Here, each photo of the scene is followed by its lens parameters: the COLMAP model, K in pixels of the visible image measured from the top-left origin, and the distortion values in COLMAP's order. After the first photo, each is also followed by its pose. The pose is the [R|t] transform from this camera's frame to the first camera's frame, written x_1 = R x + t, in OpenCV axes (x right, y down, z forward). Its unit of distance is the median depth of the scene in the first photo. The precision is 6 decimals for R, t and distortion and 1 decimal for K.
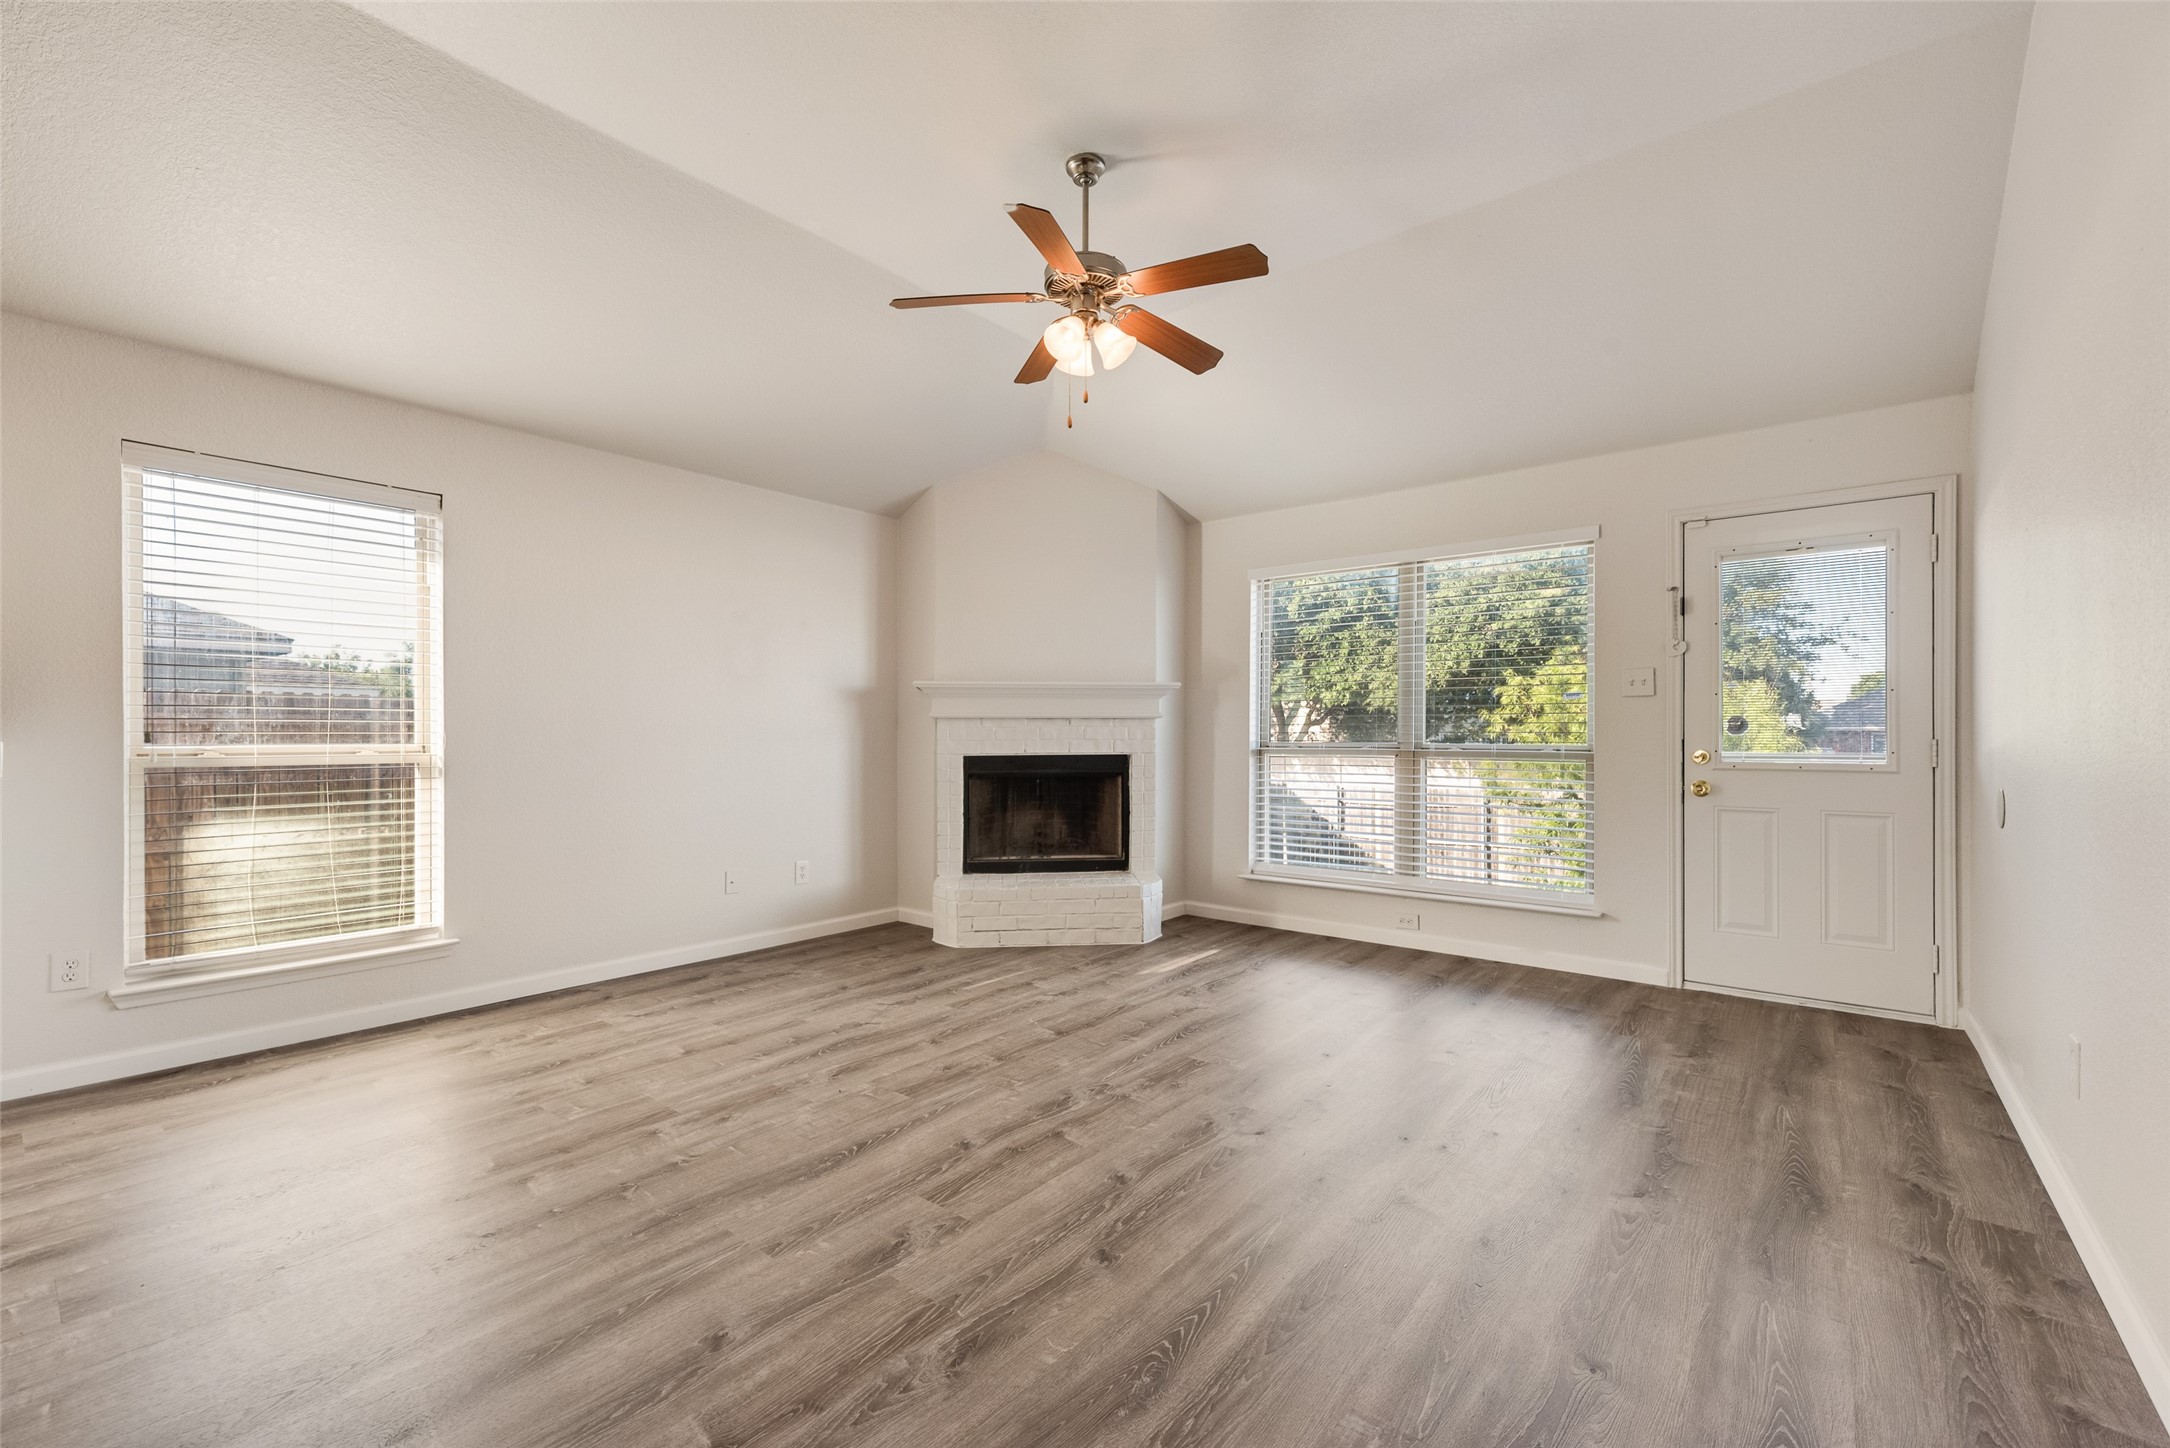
lens RADIAL K [[904.0, 0, 1079.1], [0, 904.0, 734.5], [0, 0, 1]] dist [0.004168, 0.000984]
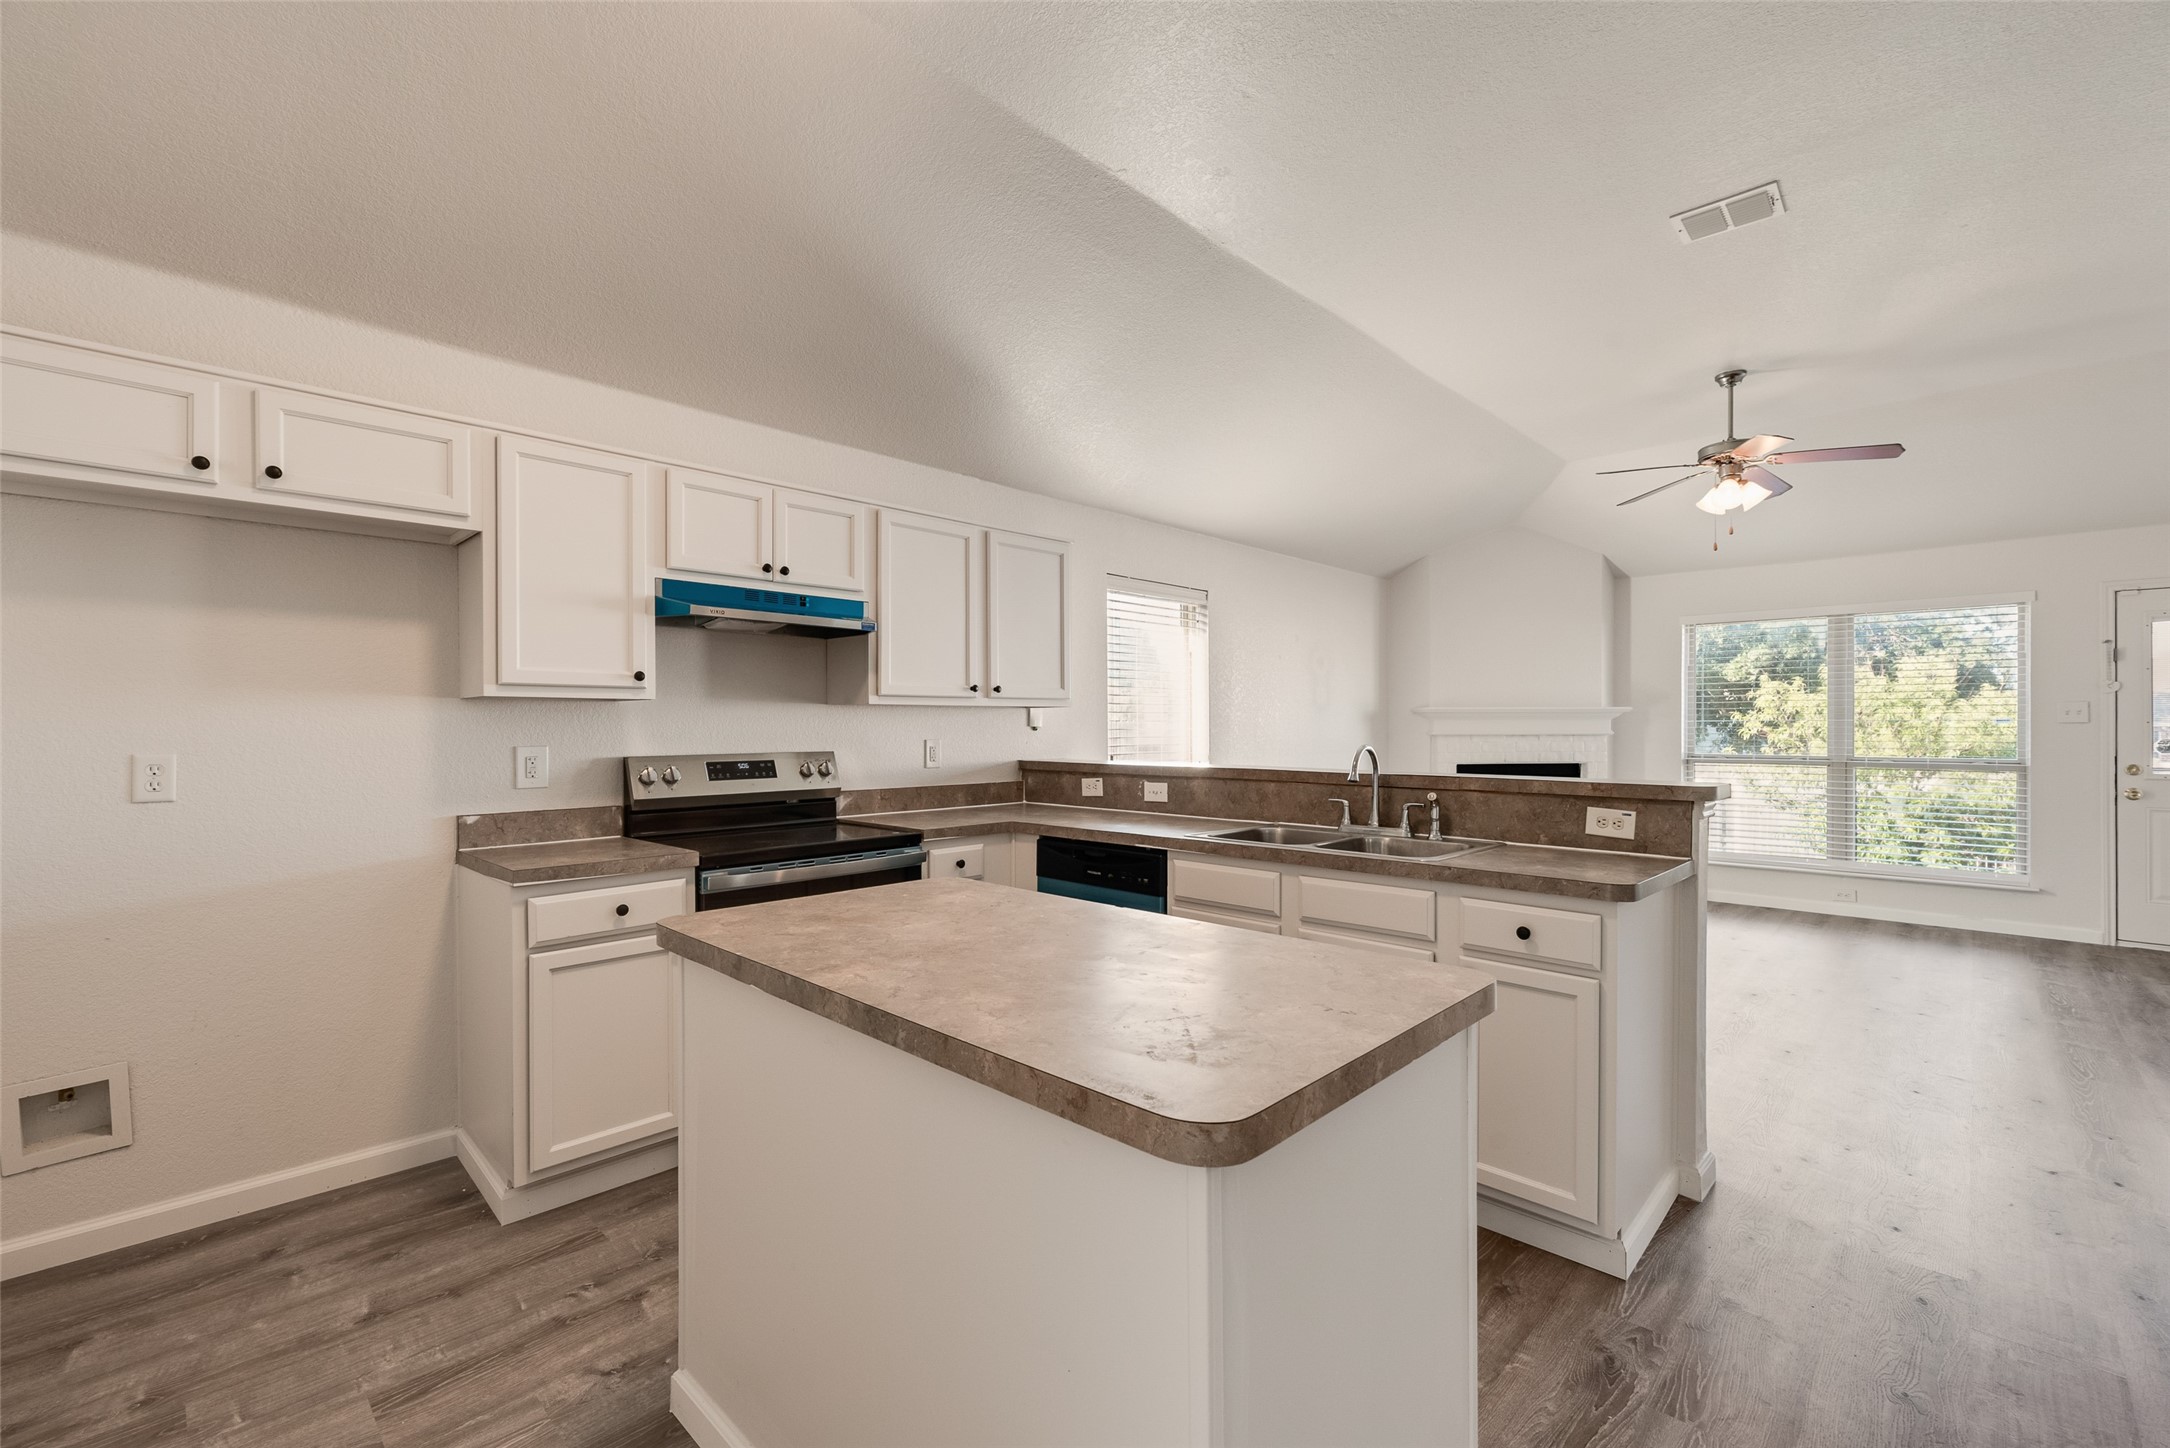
lens RADIAL K [[904.0, 0, 1086.0], [0, 904.0, 721.1], [0, 0, 1]] dist [0.004168, 0.000984]
pose [[0.997626, -0.003606, -0.068765, -0.623040], [0.003501, 0.999993, -0.001653, -0.041638], [0.068770, 0.001408, 0.997632, -0.357716]]
